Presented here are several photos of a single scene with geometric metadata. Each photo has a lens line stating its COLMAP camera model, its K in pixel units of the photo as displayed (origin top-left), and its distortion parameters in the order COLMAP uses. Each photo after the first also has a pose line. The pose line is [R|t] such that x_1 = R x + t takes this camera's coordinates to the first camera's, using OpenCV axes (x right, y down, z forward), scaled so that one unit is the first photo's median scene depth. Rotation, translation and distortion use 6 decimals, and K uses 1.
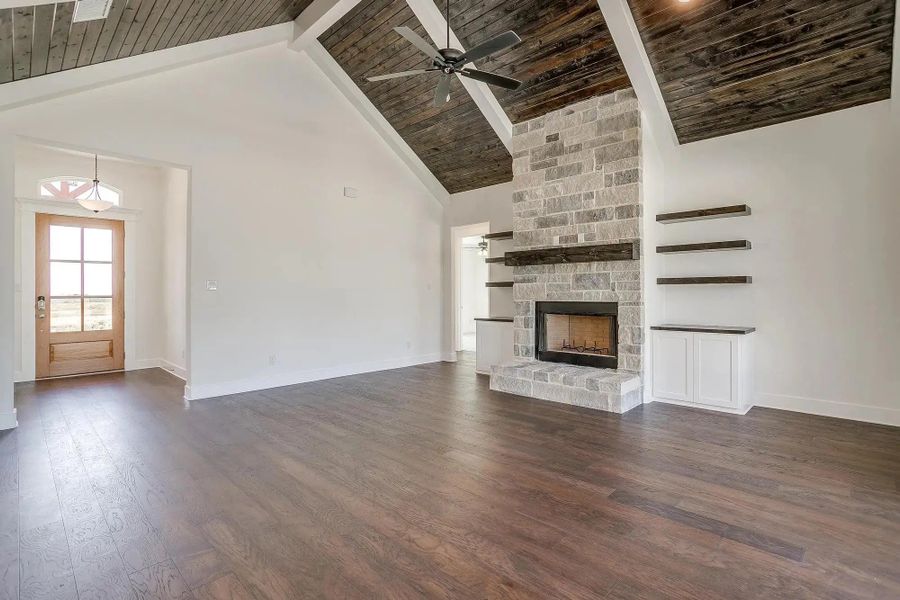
lens RADIAL K [[439.2, 0, 446.9], [0, 439.2, 294.8], [0, 0, 1]] dist [-0.034352, 0.010171]
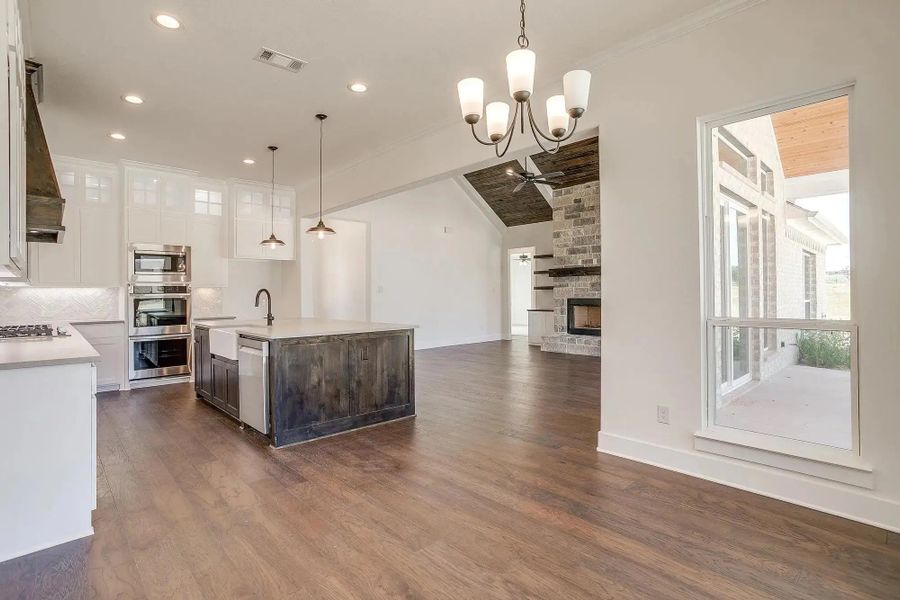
lens RADIAL K [[439.2, 0, 444.6], [0, 439.2, 296.0], [0, 0, 1]] dist [-0.034352, 0.010171]
pose [[0.998955, -0.001357, -0.045689, -0.213811], [0.001197, 0.999993, -0.003523, 0.012997], [0.045693, 0.003465, 0.998950, -0.776202]]
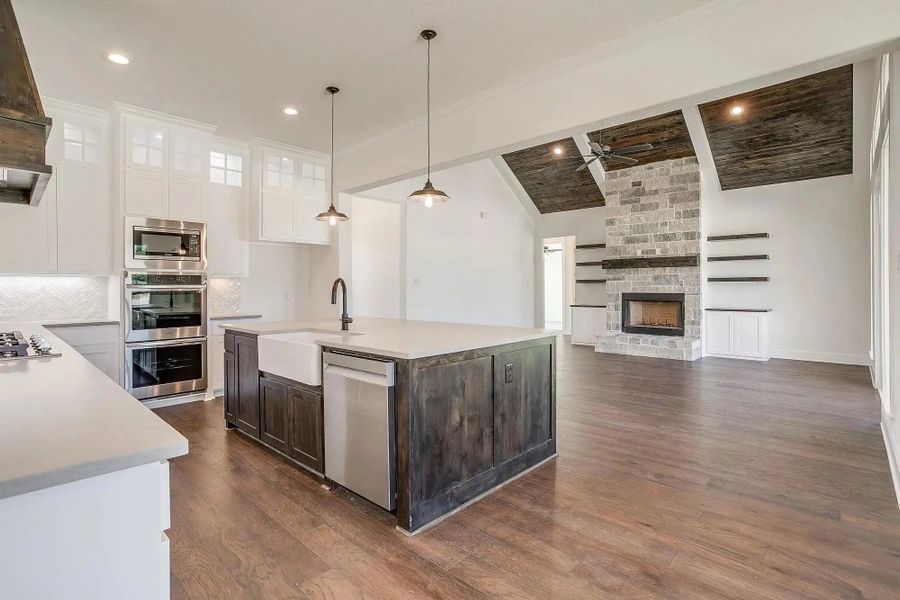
lens RADIAL K [[439.2, 0, 450.2], [0, 439.2, 292.3], [0, 0, 1]] dist [-0.034352, 0.010171]
pose [[0.999826, 0.002417, 0.018510, -0.471772], [-0.002451, 0.999995, 0.001817, 0.012981], [-0.018505, -0.001862, 0.999827, -0.537013]]
